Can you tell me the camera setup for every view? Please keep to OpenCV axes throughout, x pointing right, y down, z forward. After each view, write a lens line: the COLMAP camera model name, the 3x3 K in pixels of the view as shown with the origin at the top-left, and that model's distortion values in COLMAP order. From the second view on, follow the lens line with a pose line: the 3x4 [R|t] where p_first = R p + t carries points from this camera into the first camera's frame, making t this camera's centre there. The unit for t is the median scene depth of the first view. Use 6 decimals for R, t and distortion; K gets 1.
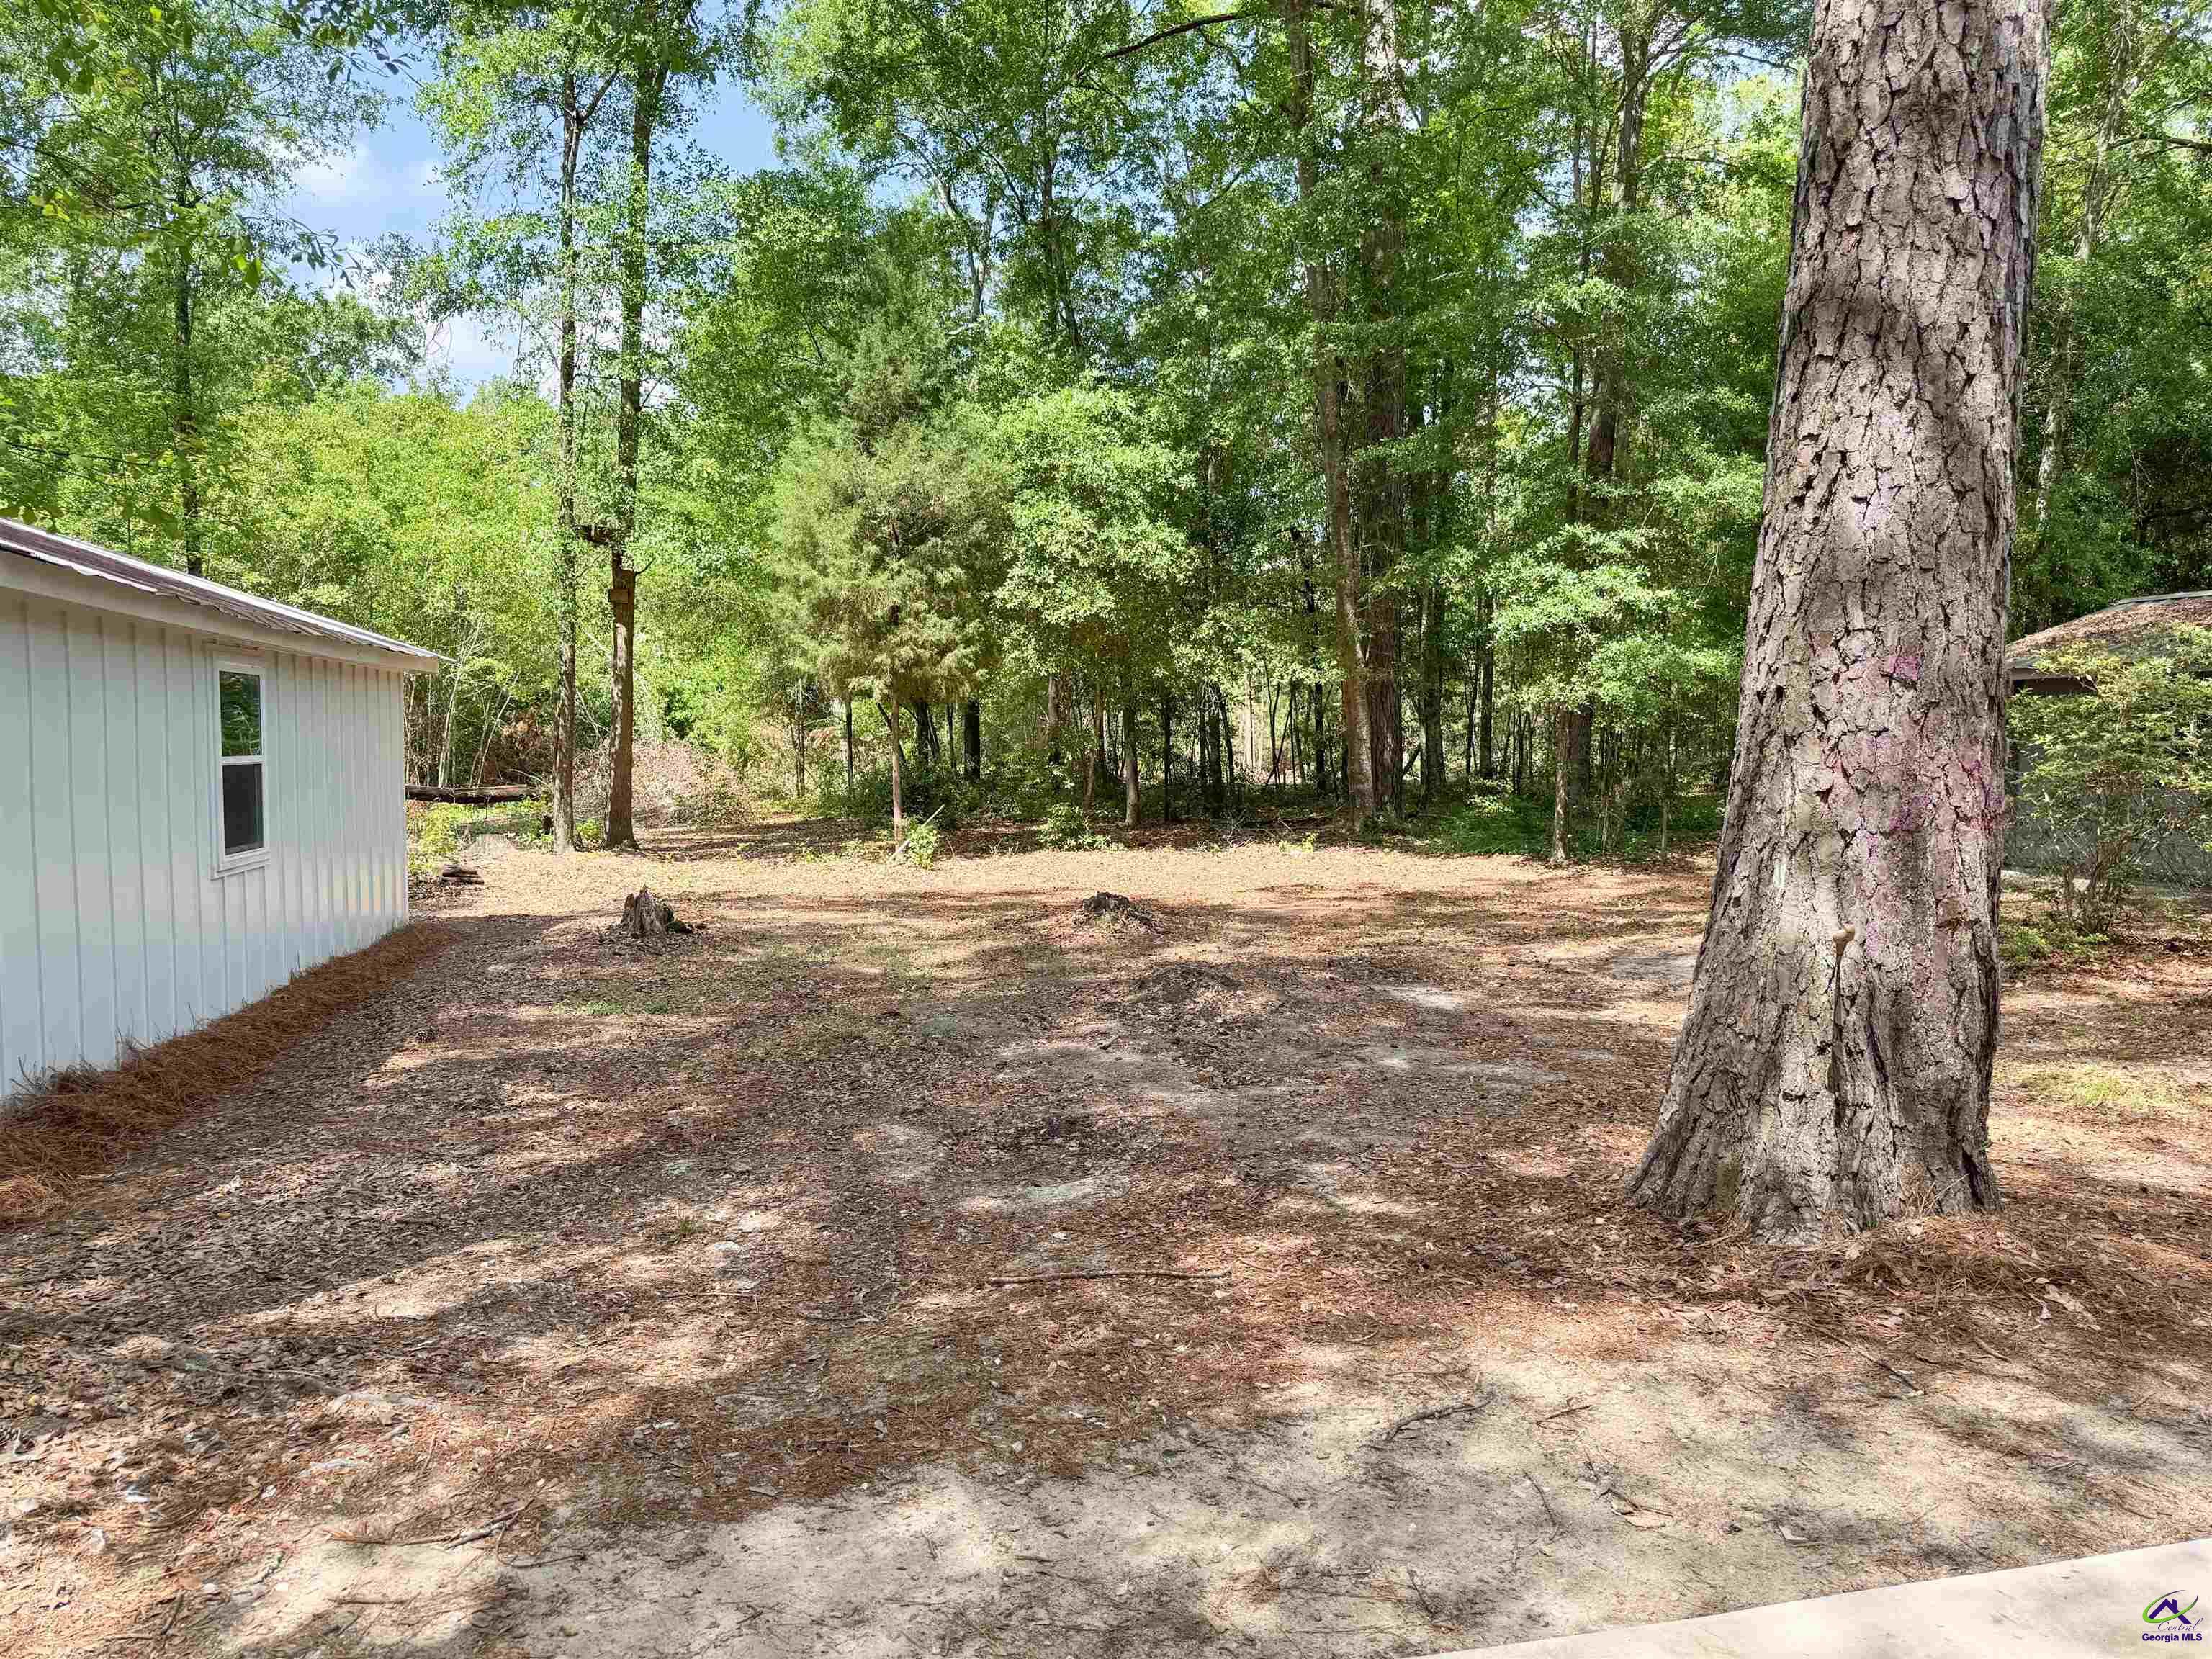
lens RADIAL K [[1542.1, 0, 1106.0], [0, 1542.1, 829.5], [0, 0, 1]] dist [0.085536, -0.094733]
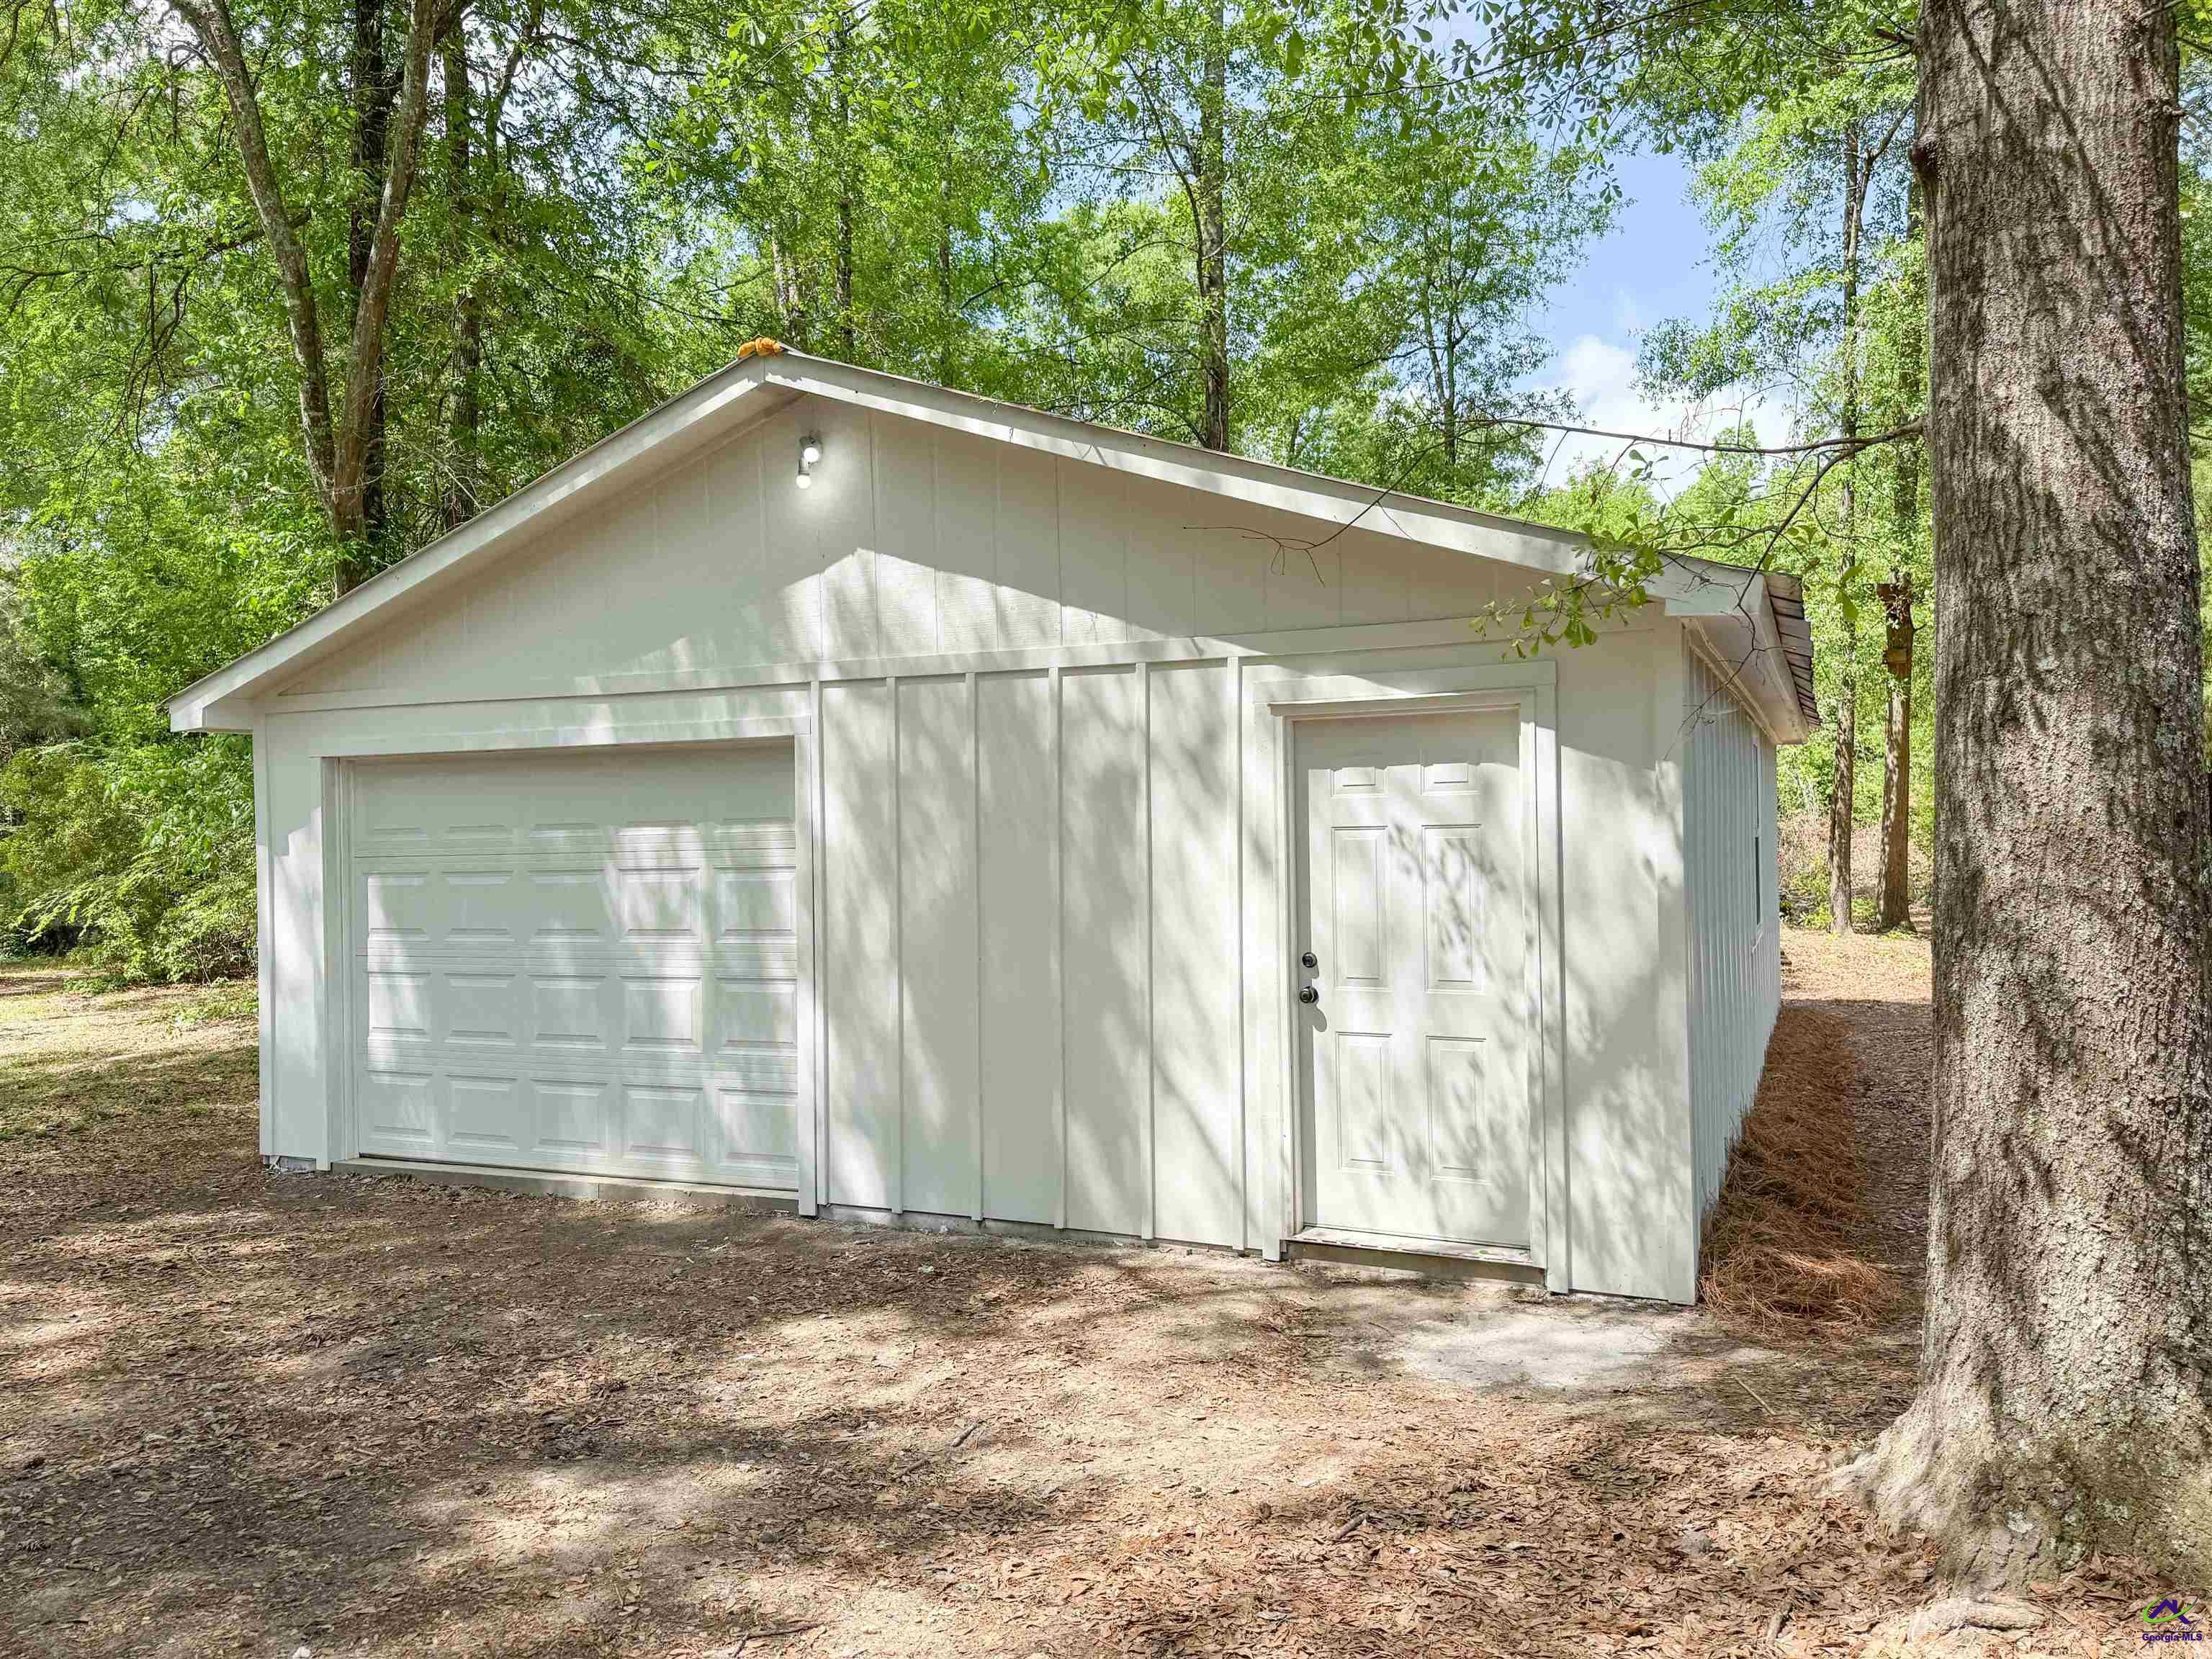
lens RADIAL K [[1542.1, 0, 1106.0], [0, 1542.1, 829.5], [0, 0, 1]] dist [0.085536, -0.094733]
pose [[0.802326, -0.018871, -0.596588, -0.257453], [-0.011969, 0.998790, -0.047691, 0.004864], [0.596766, 0.045405, 0.801130, -0.028075]]
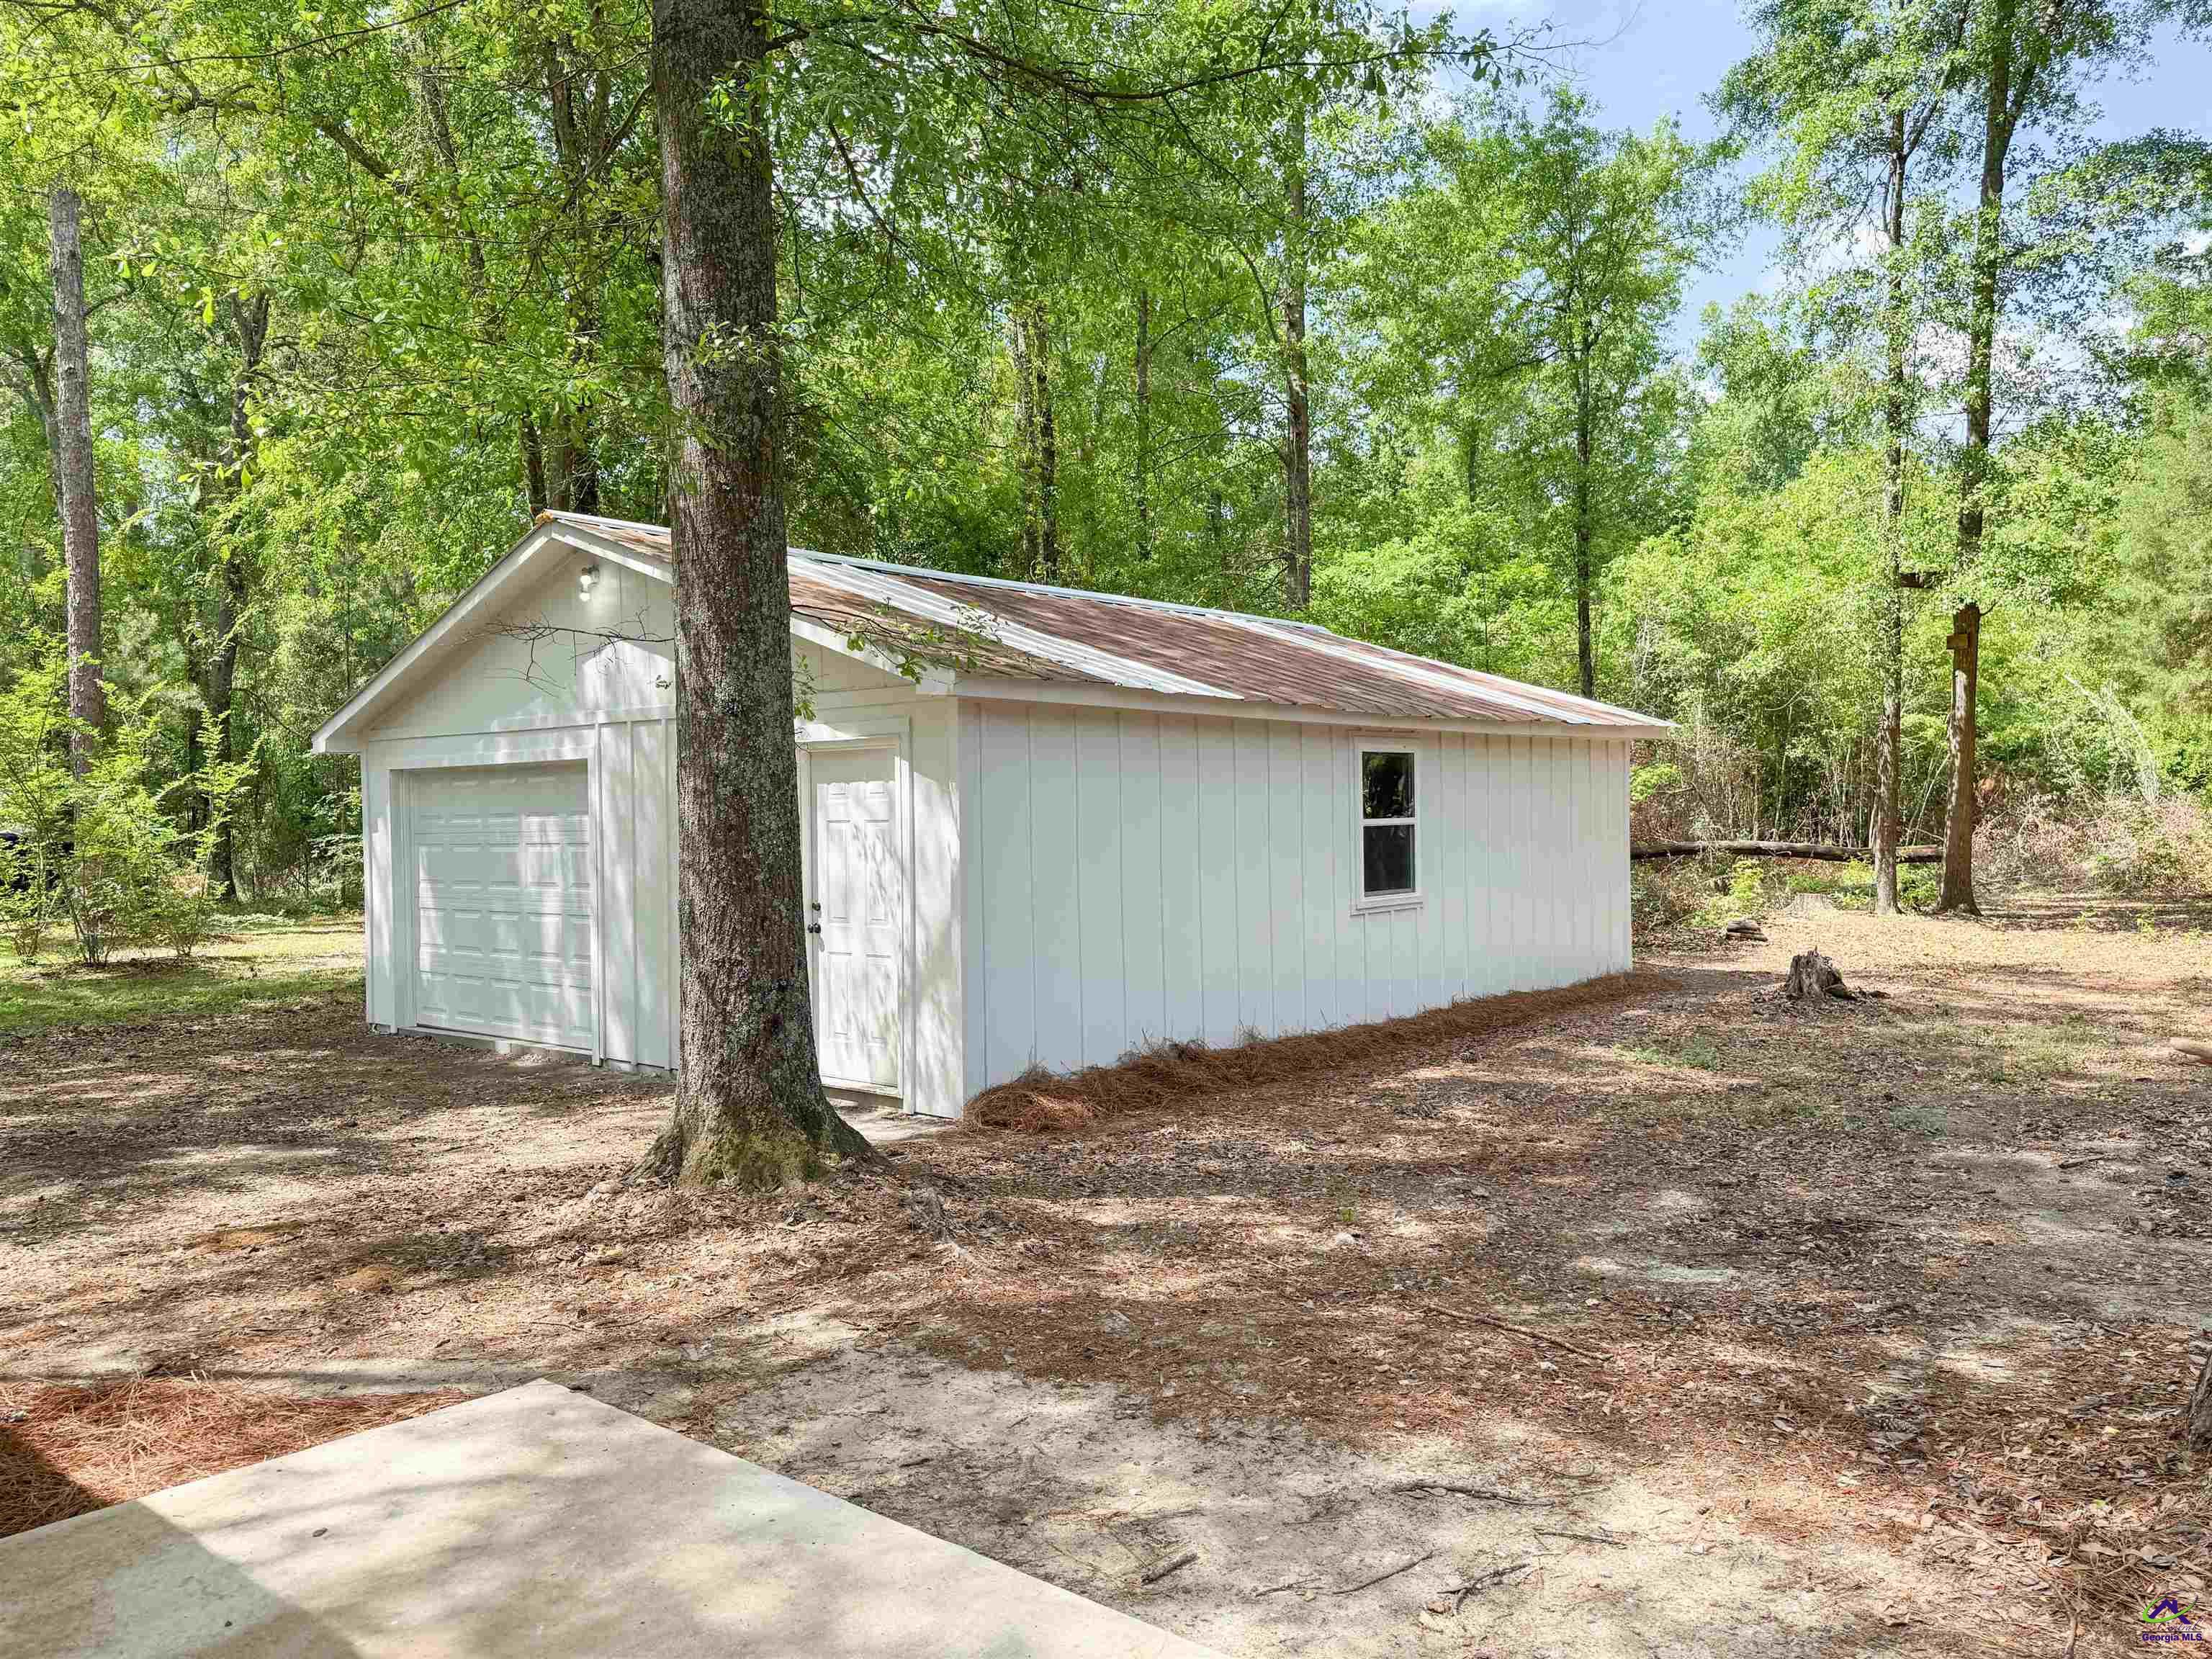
lens RADIAL K [[1542.1, 0, 1106.0], [0, 1542.1, 829.5], [0, 0, 1]] dist [0.085536, -0.094733]
pose [[0.608650, -0.003551, -0.793431, 0.213585], [-0.027309, 0.999304, -0.025422, -0.000402], [0.792969, 0.037141, 0.608129, 0.056190]]
